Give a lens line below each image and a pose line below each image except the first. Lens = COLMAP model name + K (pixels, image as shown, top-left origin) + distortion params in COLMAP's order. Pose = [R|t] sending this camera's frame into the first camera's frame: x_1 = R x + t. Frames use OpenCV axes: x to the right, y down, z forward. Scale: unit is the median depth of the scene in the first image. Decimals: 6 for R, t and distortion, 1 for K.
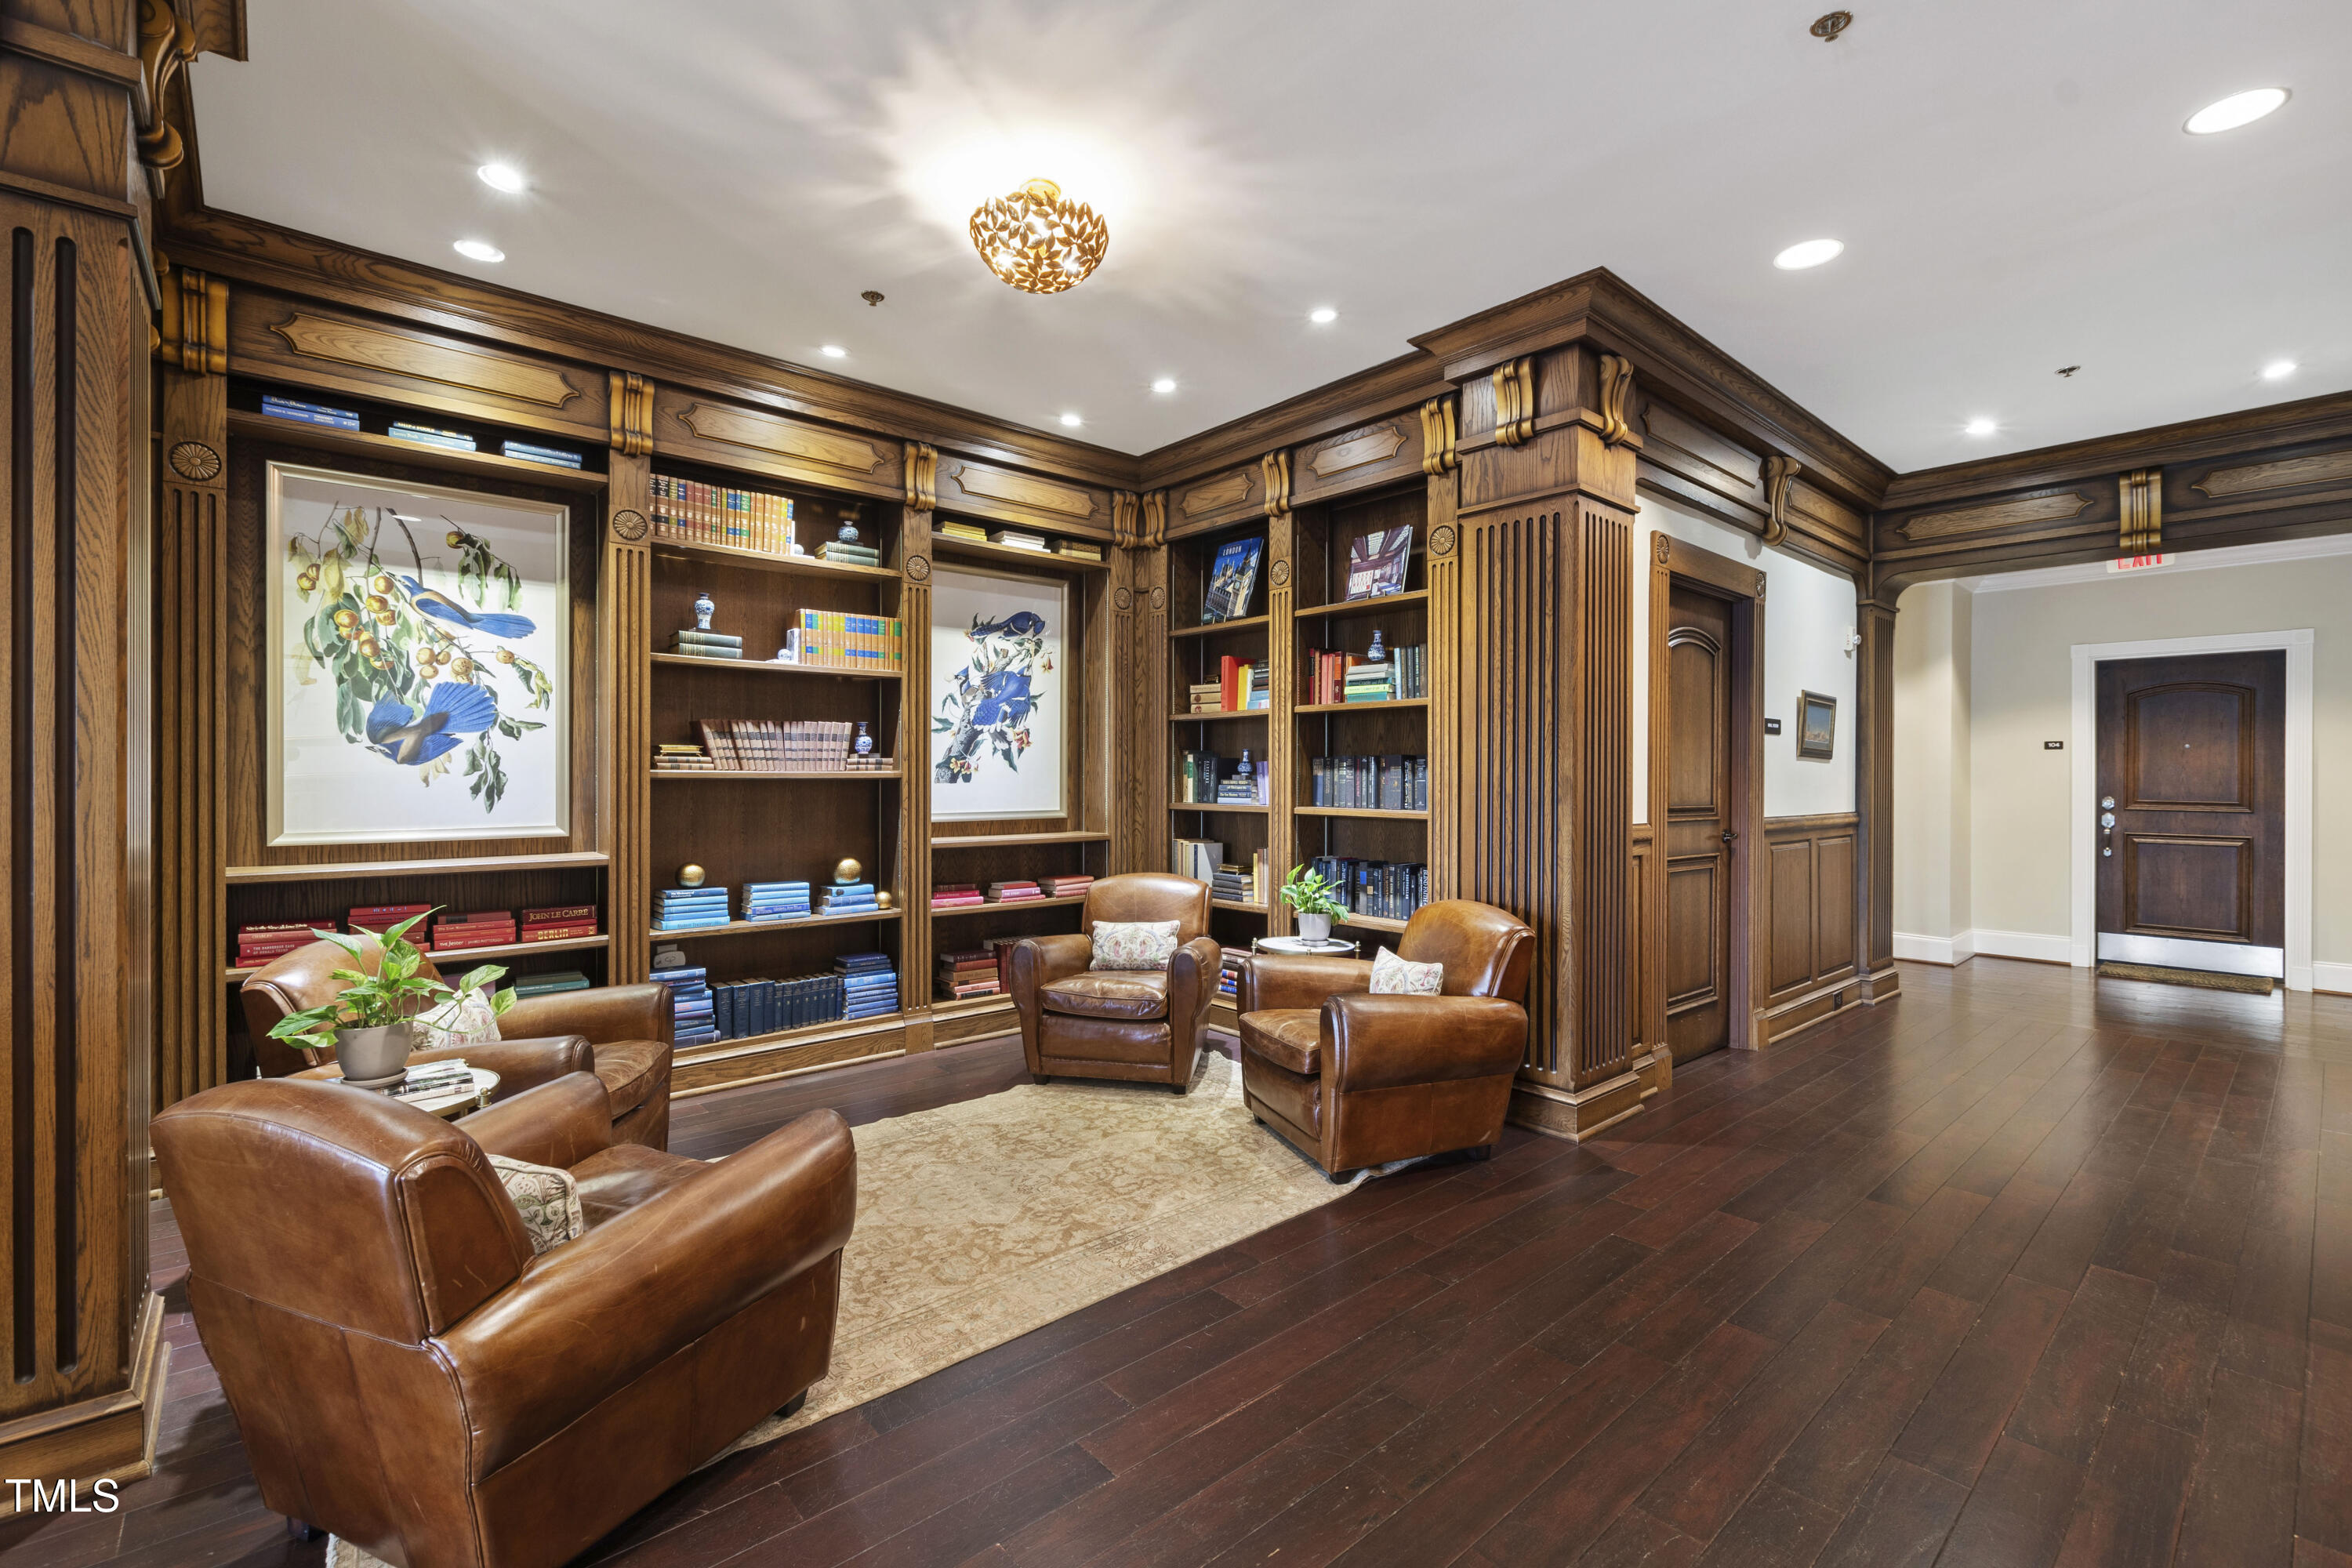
lens RADIAL K [[1022.5, 0, 1133.6], [0, 1022.5, 775.1], [0, 0, 1]] dist [0.009648, -0.003752]
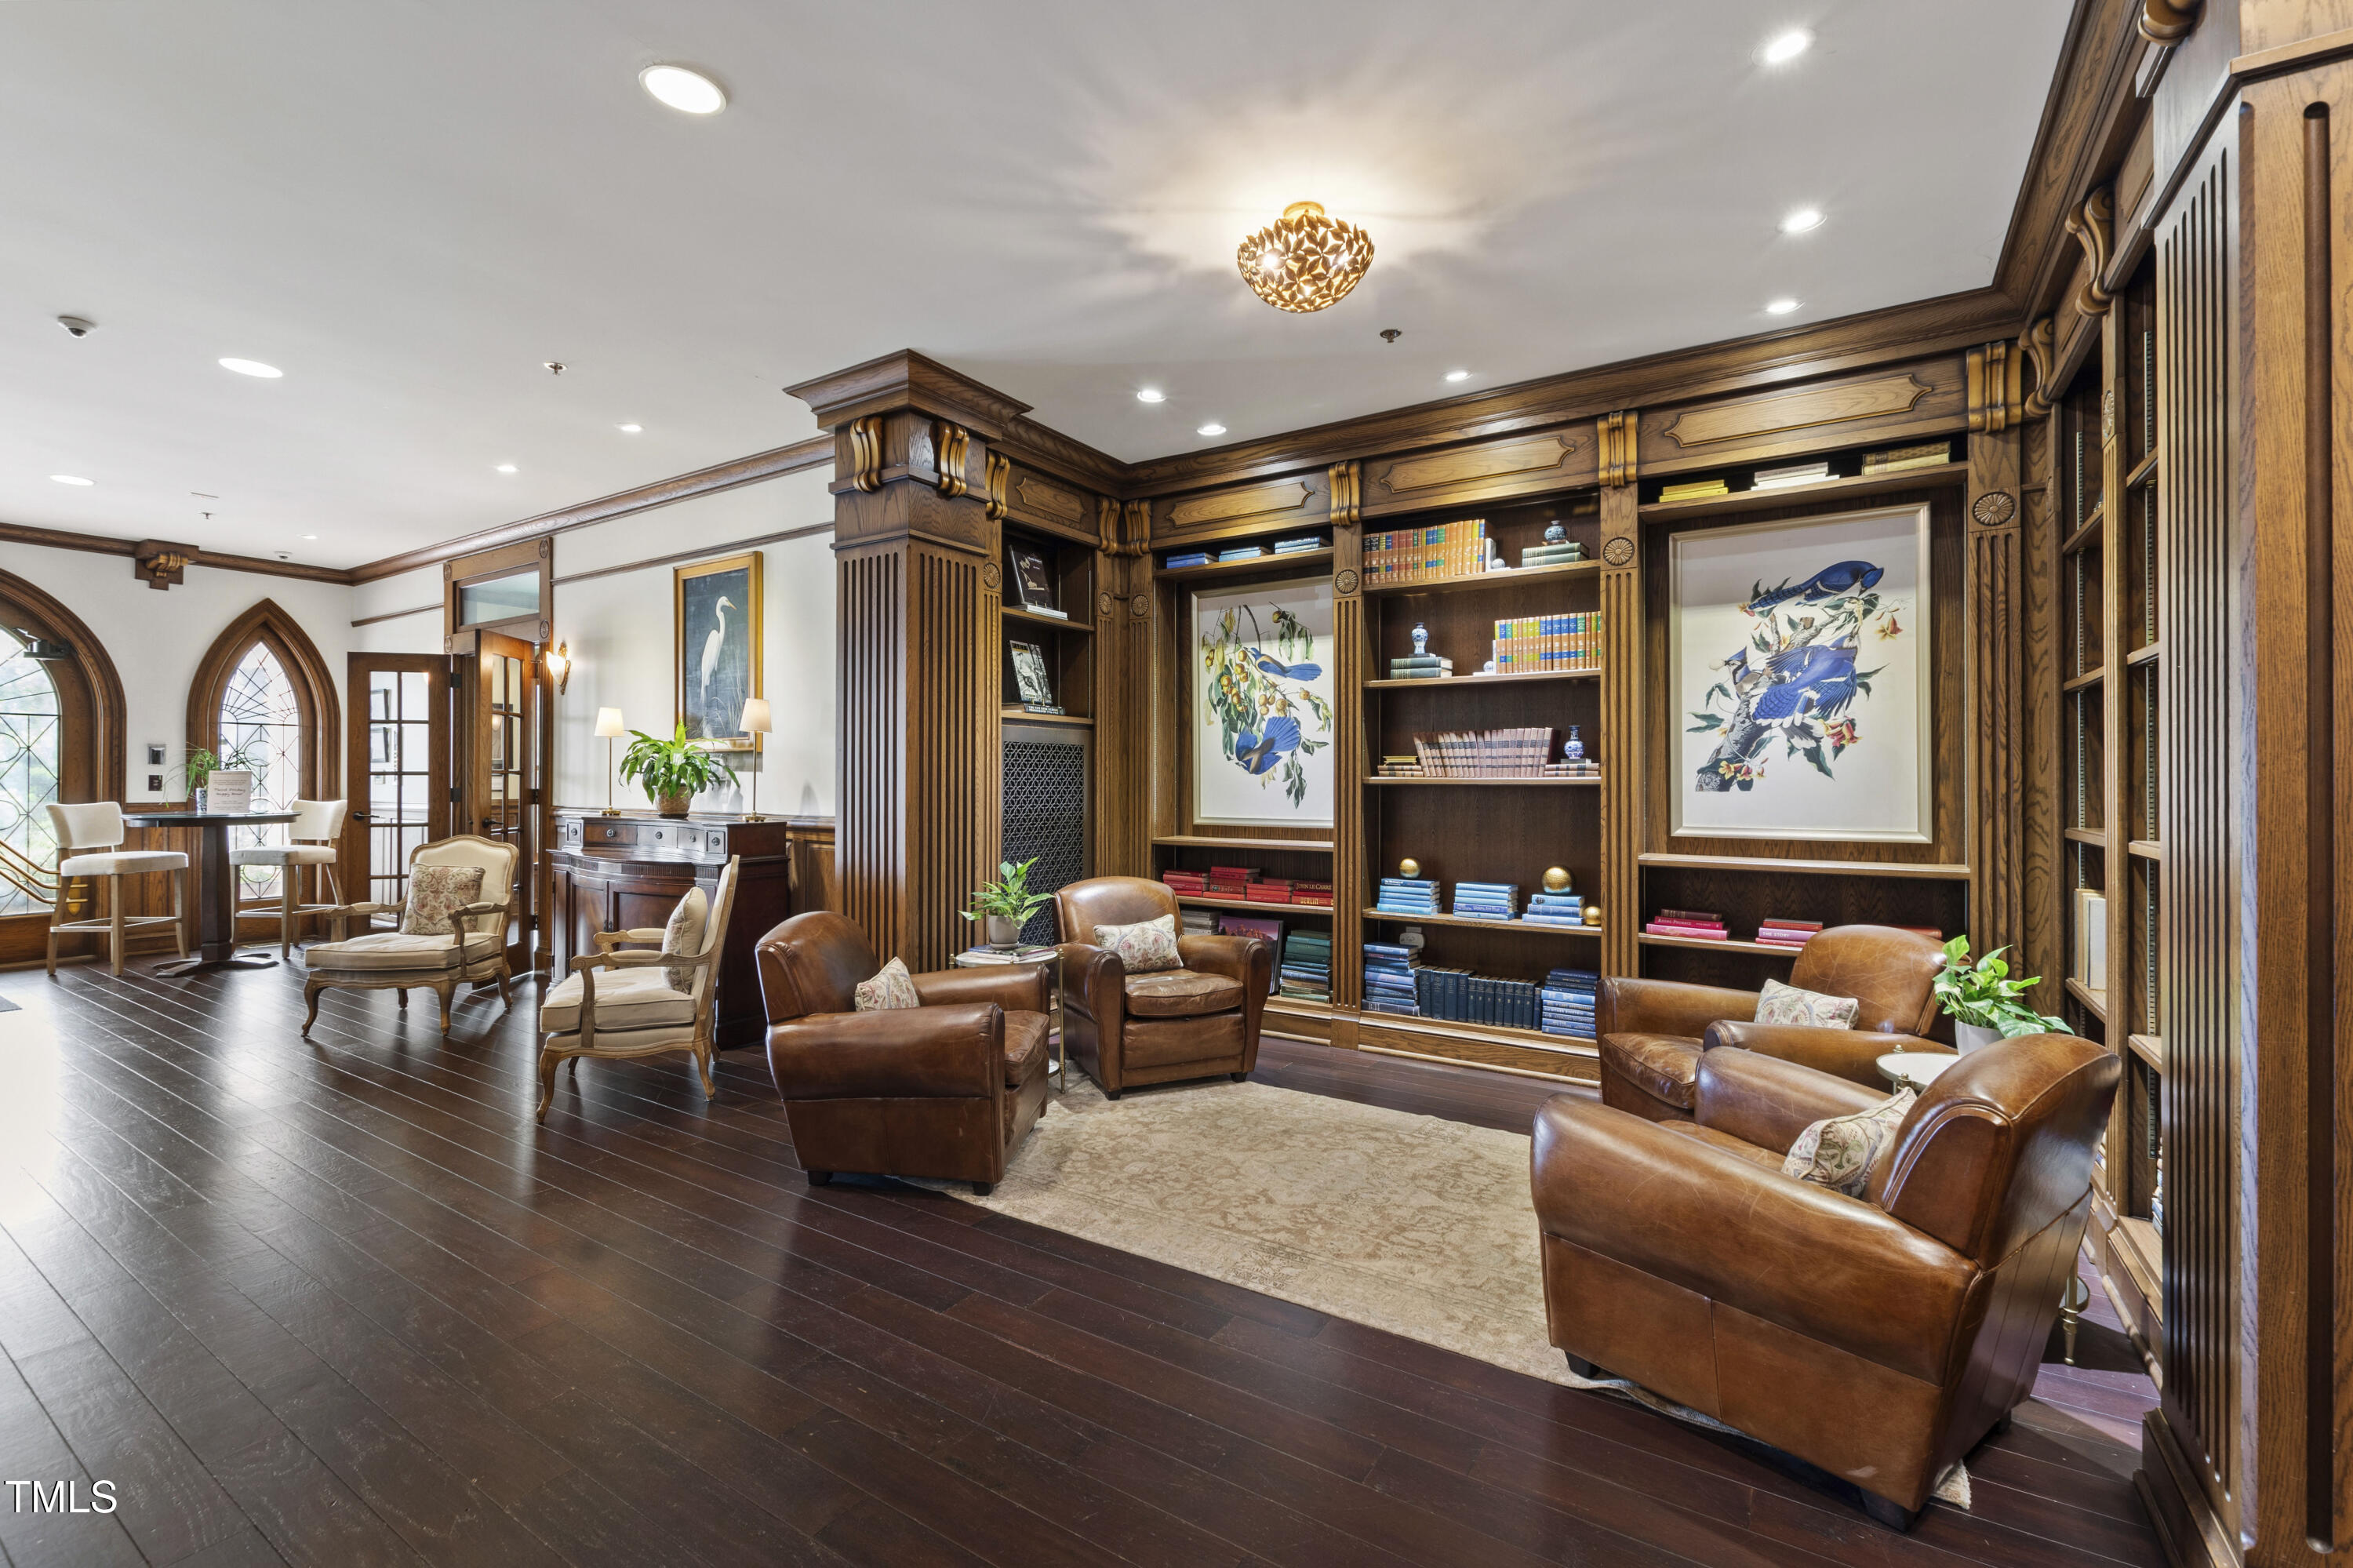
lens RADIAL K [[1023.0, 0, 1165.8], [0, 1023.0, 776.9], [0, 0, 1]] dist [0.009648, -0.003752]
pose [[0.282272, -0.001412, -0.959333, 0.696573], [0.001149, 0.999999, -0.001134, -0.004994], [0.959334, -0.000782, 0.282274, 0.469900]]
